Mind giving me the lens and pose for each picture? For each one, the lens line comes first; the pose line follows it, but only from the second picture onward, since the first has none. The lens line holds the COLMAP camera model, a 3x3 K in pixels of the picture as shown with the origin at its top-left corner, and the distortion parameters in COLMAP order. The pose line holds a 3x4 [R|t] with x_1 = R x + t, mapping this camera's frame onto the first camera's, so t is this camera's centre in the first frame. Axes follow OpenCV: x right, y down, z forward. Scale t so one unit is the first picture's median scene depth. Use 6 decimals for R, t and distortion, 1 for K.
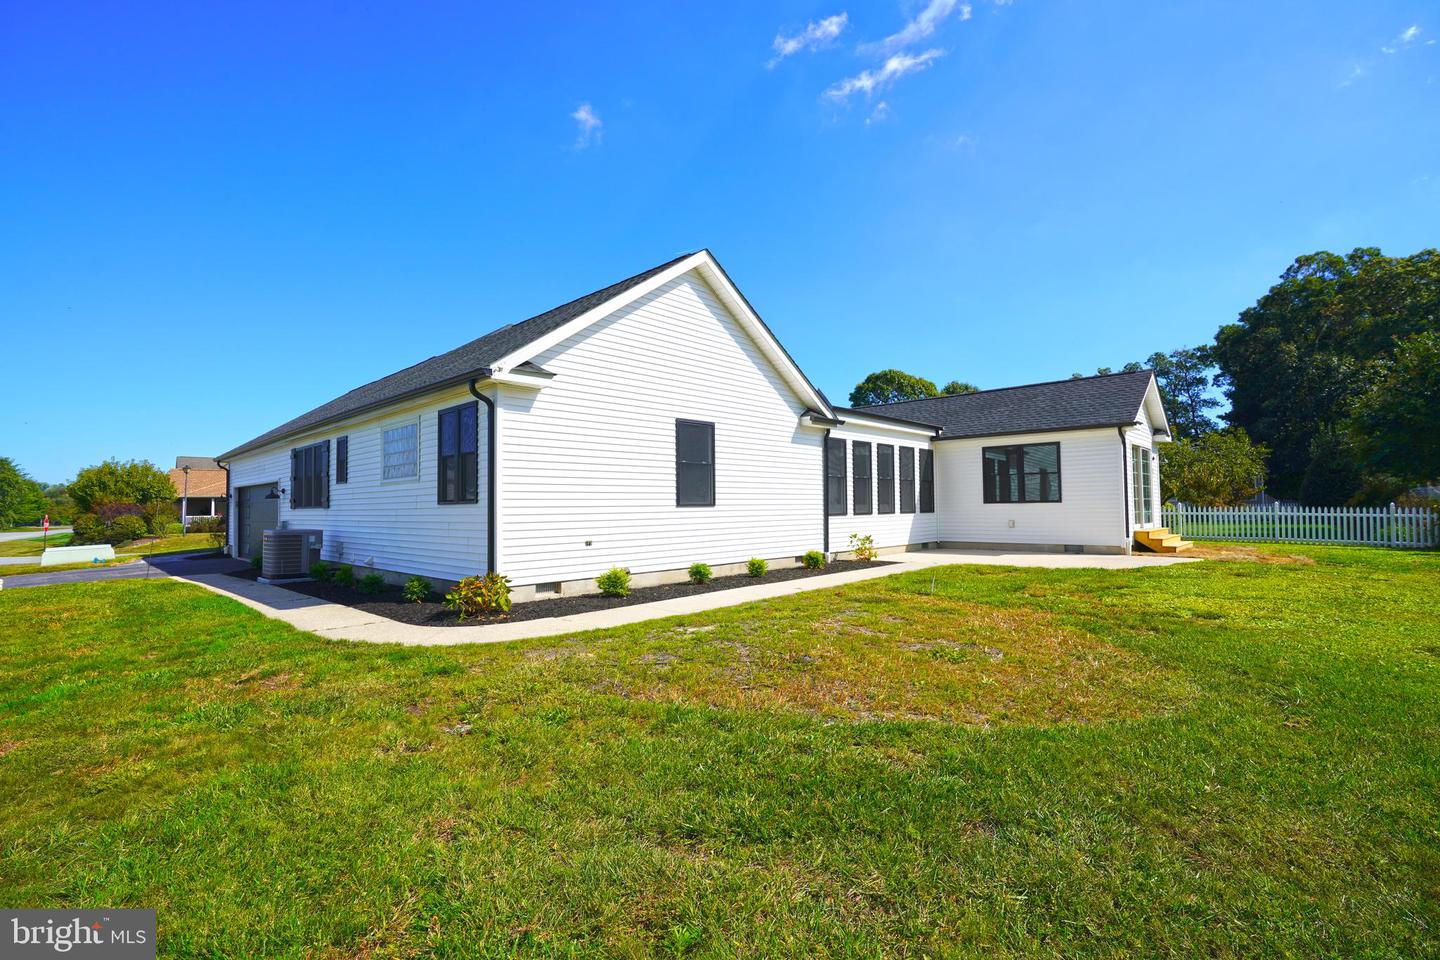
lens RADIAL K [[646.2, 0, 716.0], [0, 646.2, 481.3], [0, 0, 1]] dist [-0.013012, 0.006137]
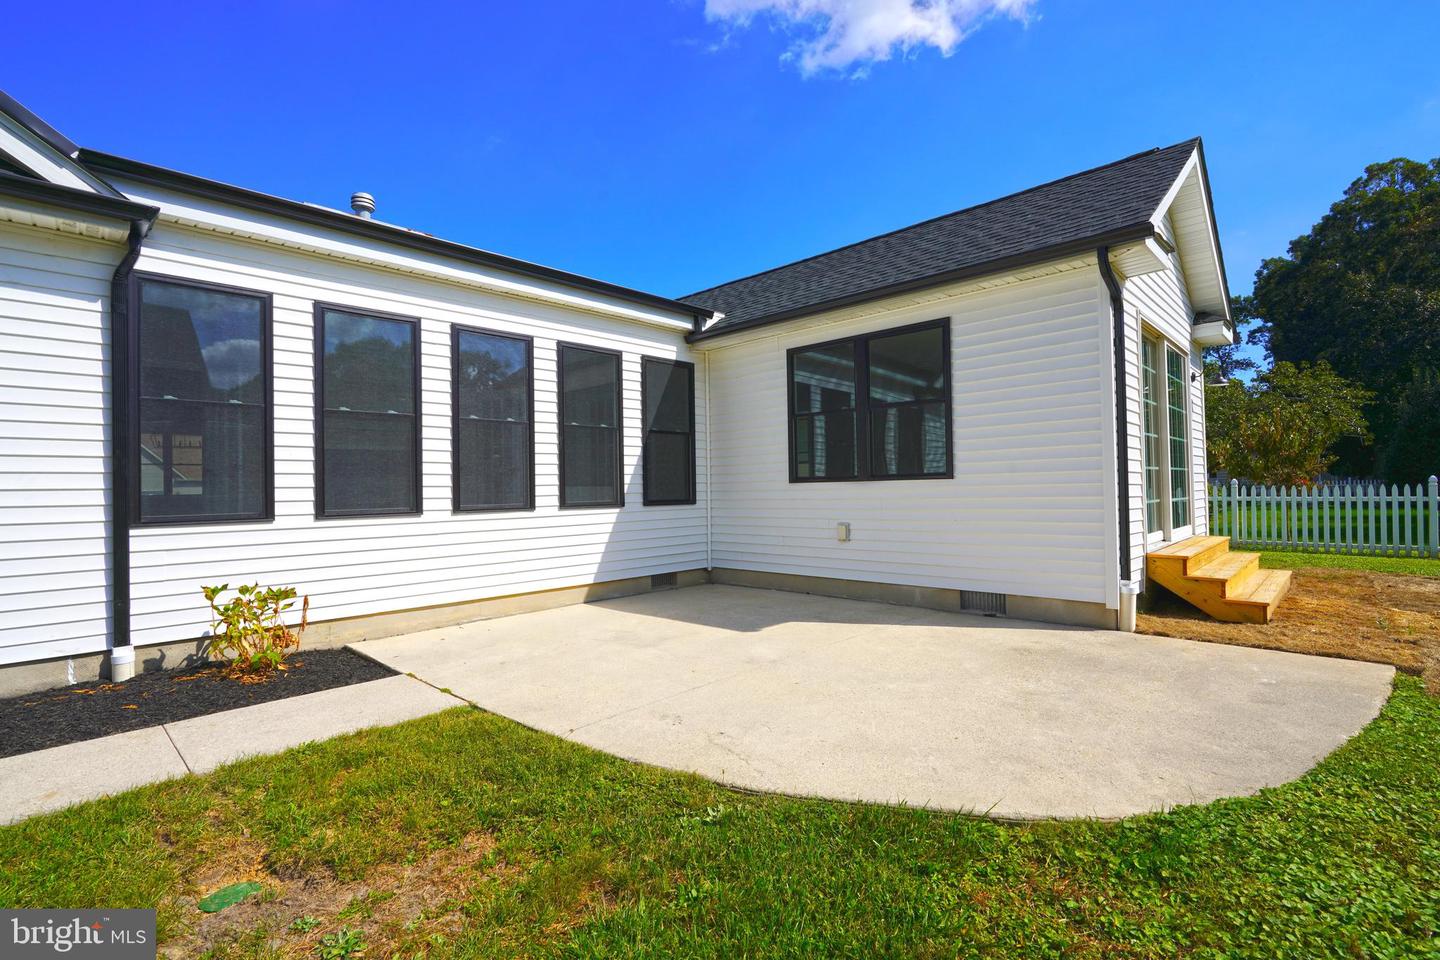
lens RADIAL K [[646.2, 0, 721.9], [0, 646.2, 484.0], [0, 0, 1]] dist [-0.013012, 0.006137]
pose [[0.999852, -0.008312, -0.015073, 0.376030], [0.008791, 0.999448, 0.032028, 0.021090], [0.014799, -0.032156, 0.999373, 0.572547]]
